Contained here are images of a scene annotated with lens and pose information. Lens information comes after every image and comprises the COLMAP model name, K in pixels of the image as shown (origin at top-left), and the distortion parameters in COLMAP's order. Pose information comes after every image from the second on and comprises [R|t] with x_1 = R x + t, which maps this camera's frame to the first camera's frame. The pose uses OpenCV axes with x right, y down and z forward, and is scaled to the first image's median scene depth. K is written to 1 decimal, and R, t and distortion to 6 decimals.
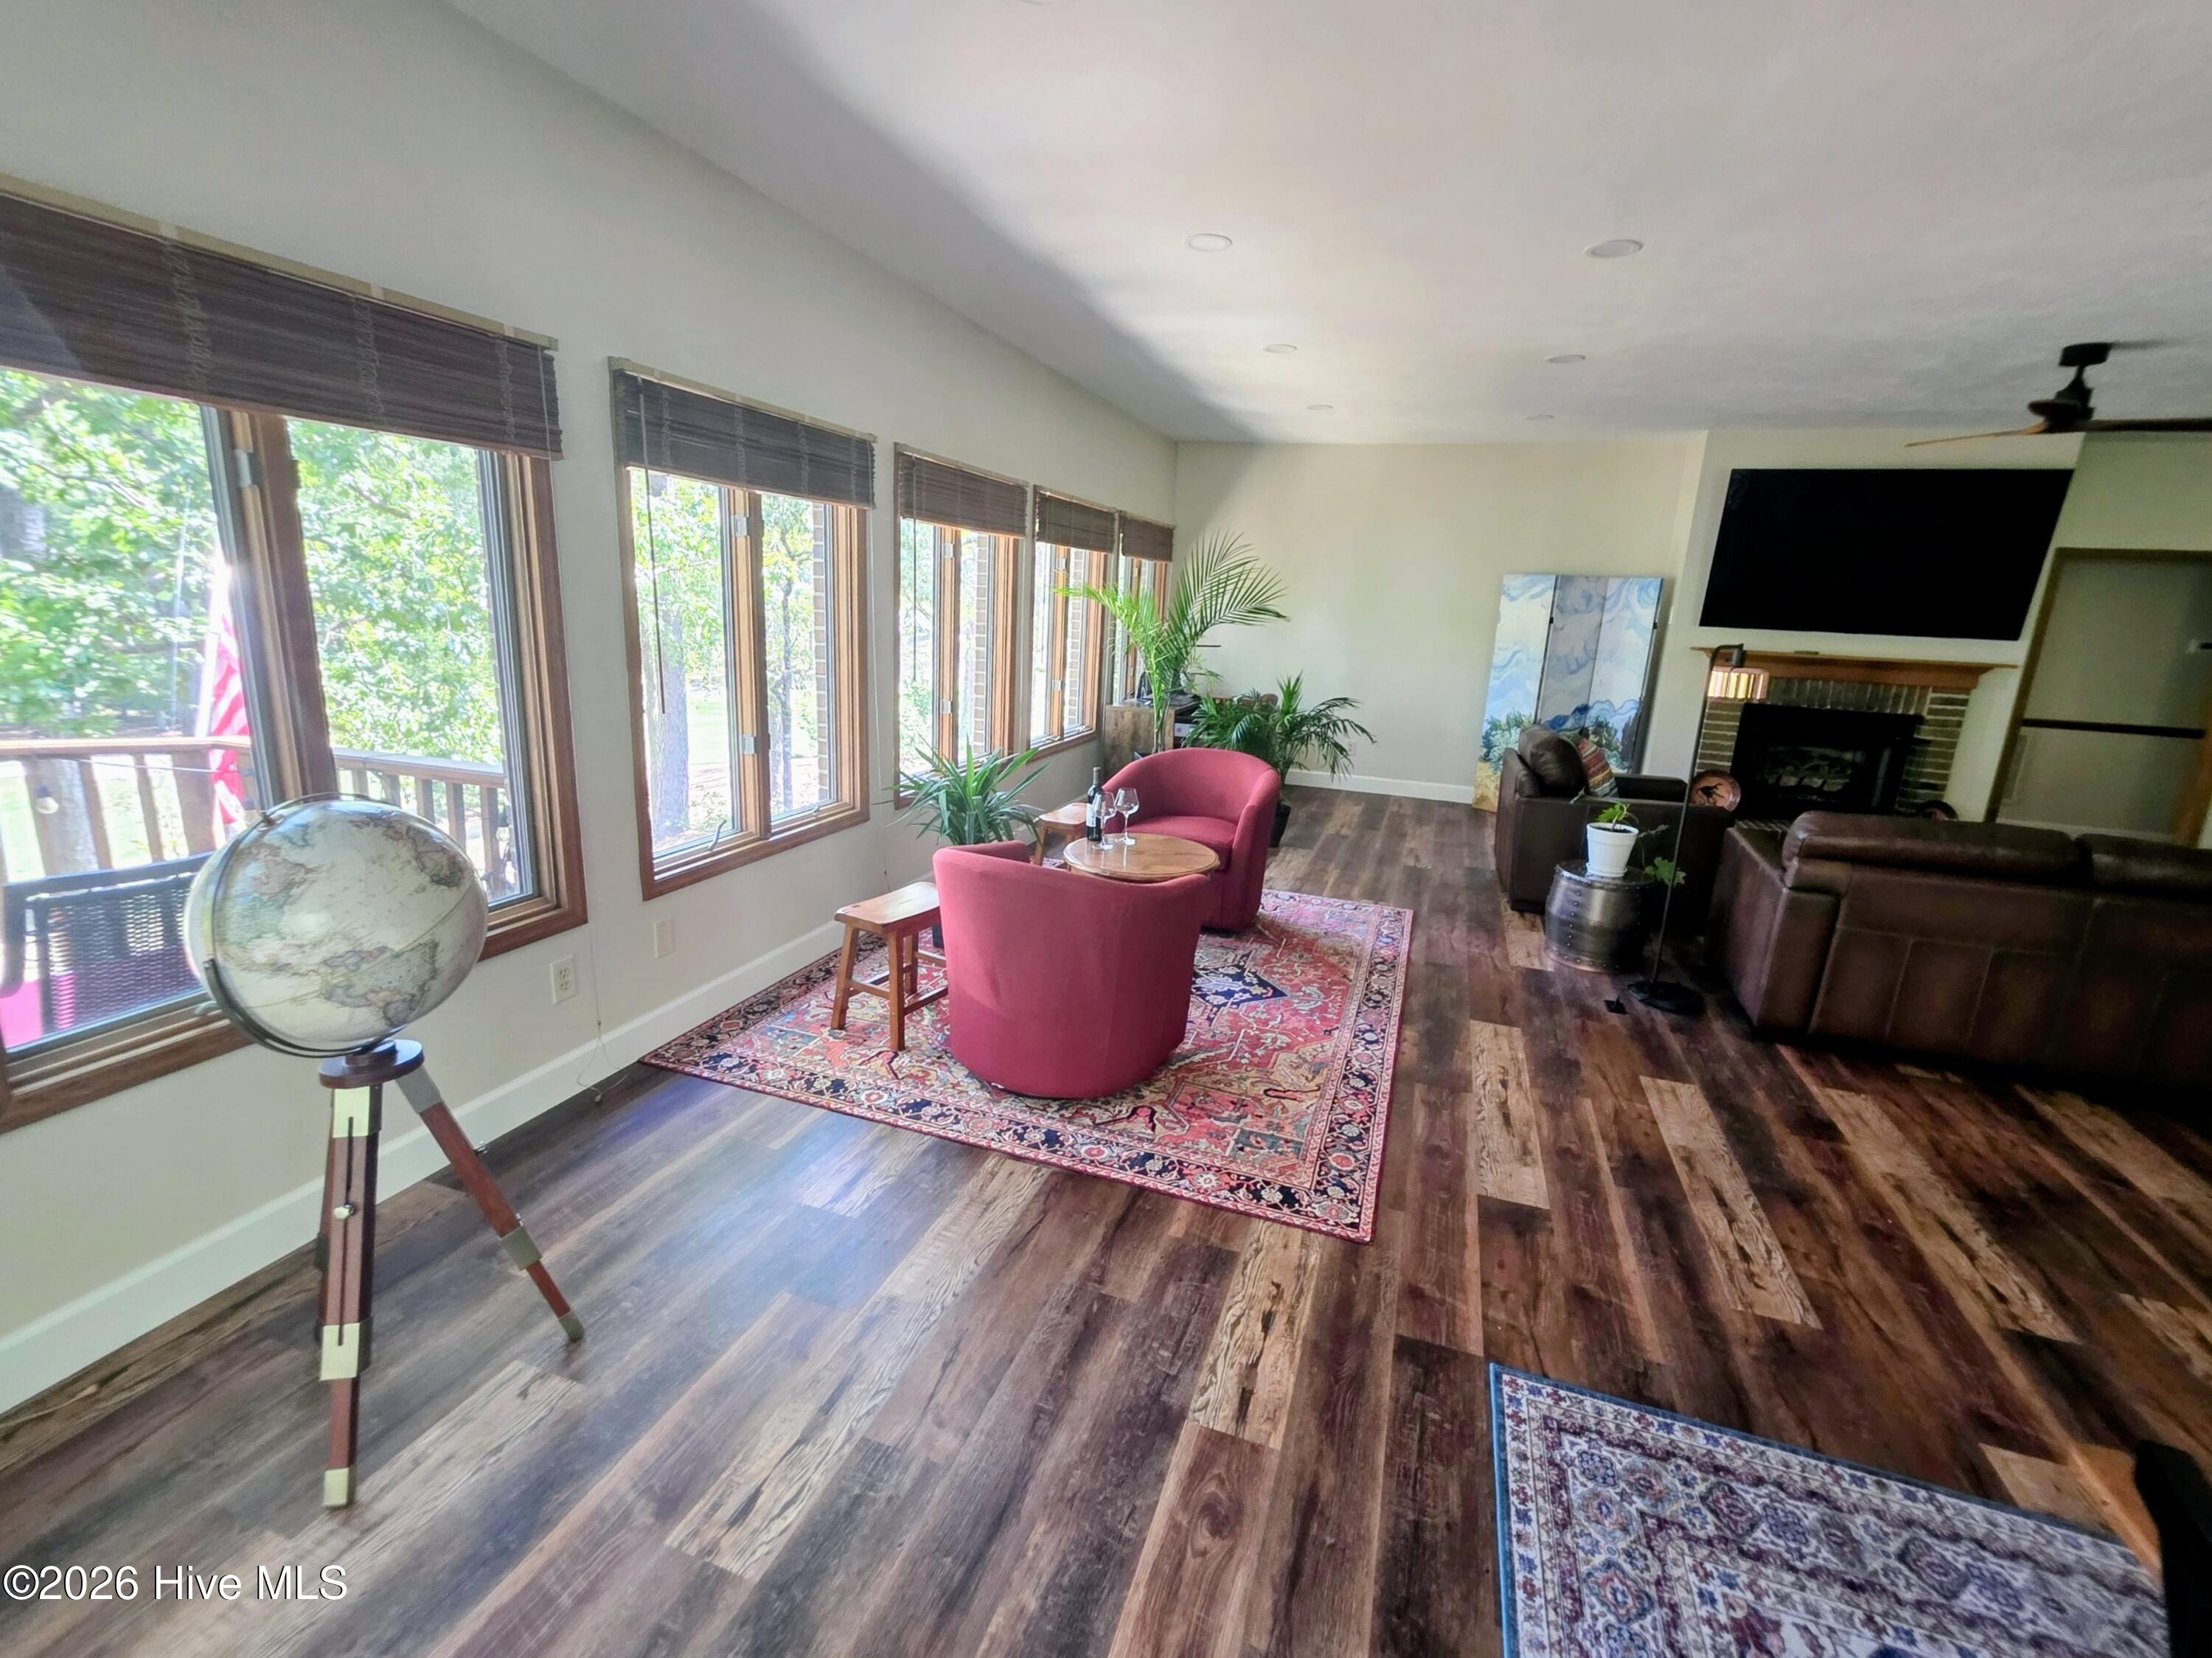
lens RADIAL K [[983.3, 0, 1109.6], [0, 983.3, 824.5], [0, 0, 1]] dist [0.002722, -0.000055]
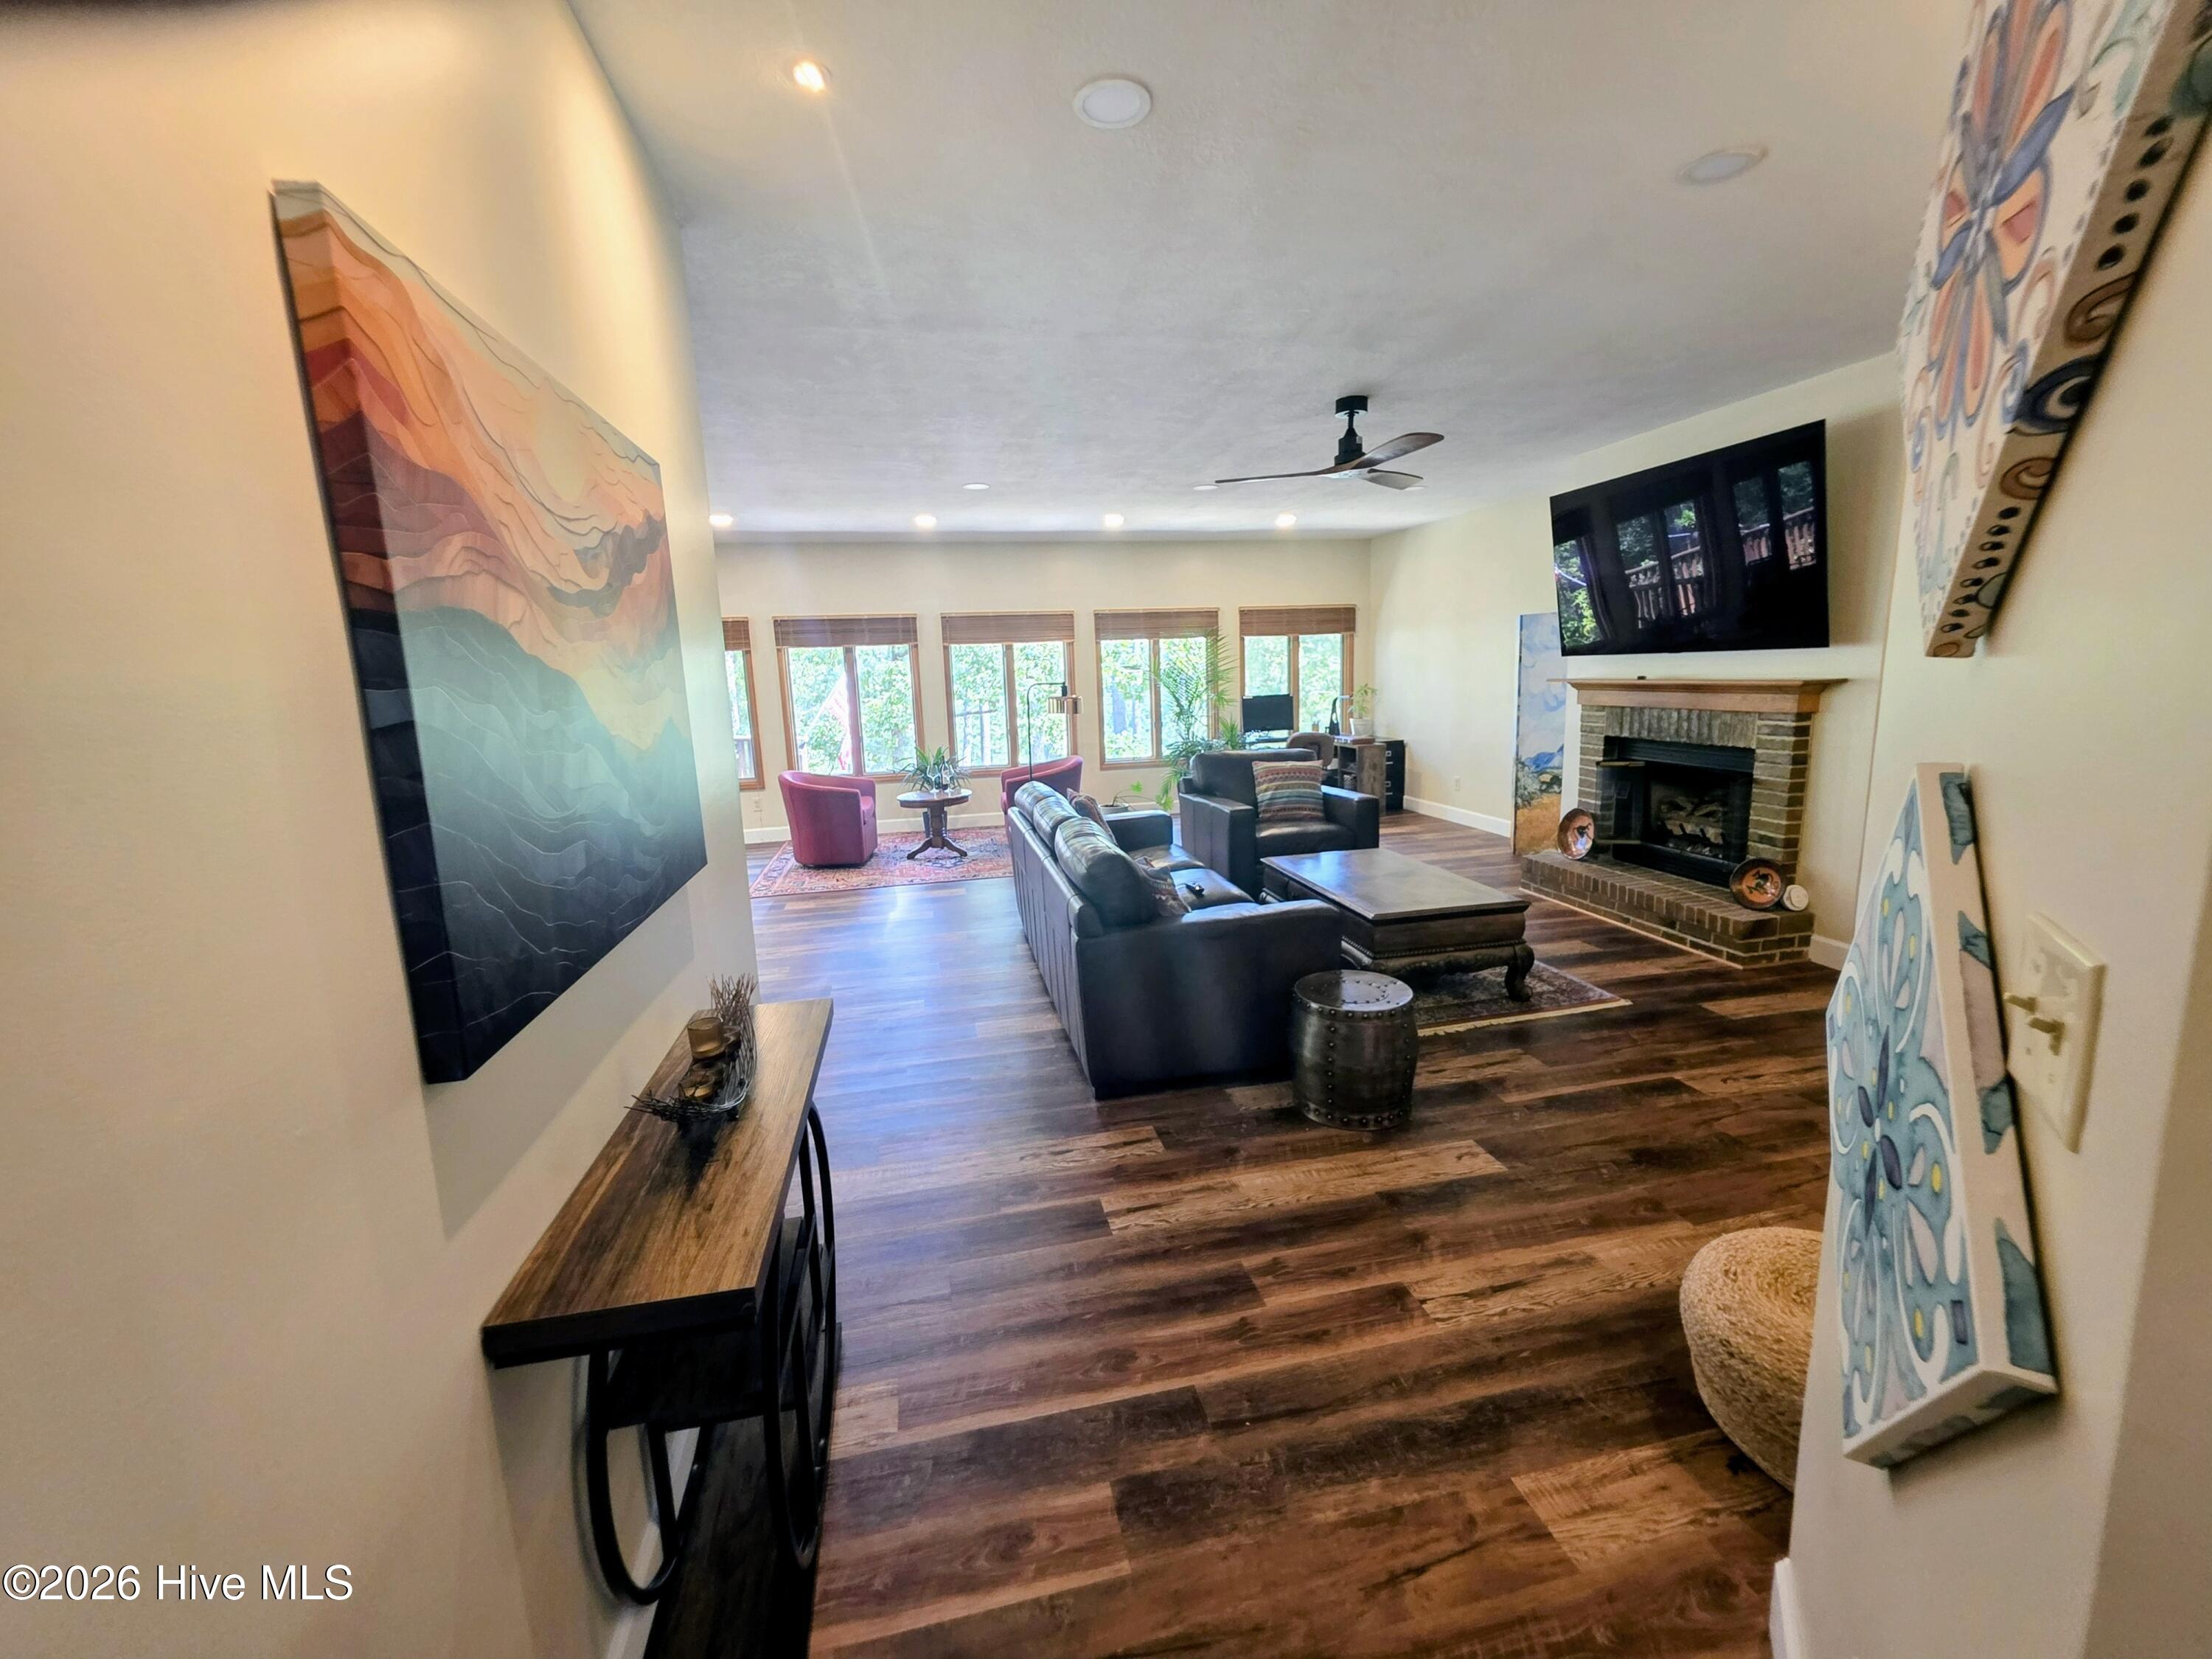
lens RADIAL K [[886.4, 0, 1113.3], [0, 886.4, 823.3], [0, 0, 1]] dist [0.001582, 0.000454]
pose [[0.522271, 0.081192, -0.848905, 2.170178], [-0.132927, 0.991040, 0.013006, 0.012019], [0.842356, 0.106050, 0.528385, 0.373171]]
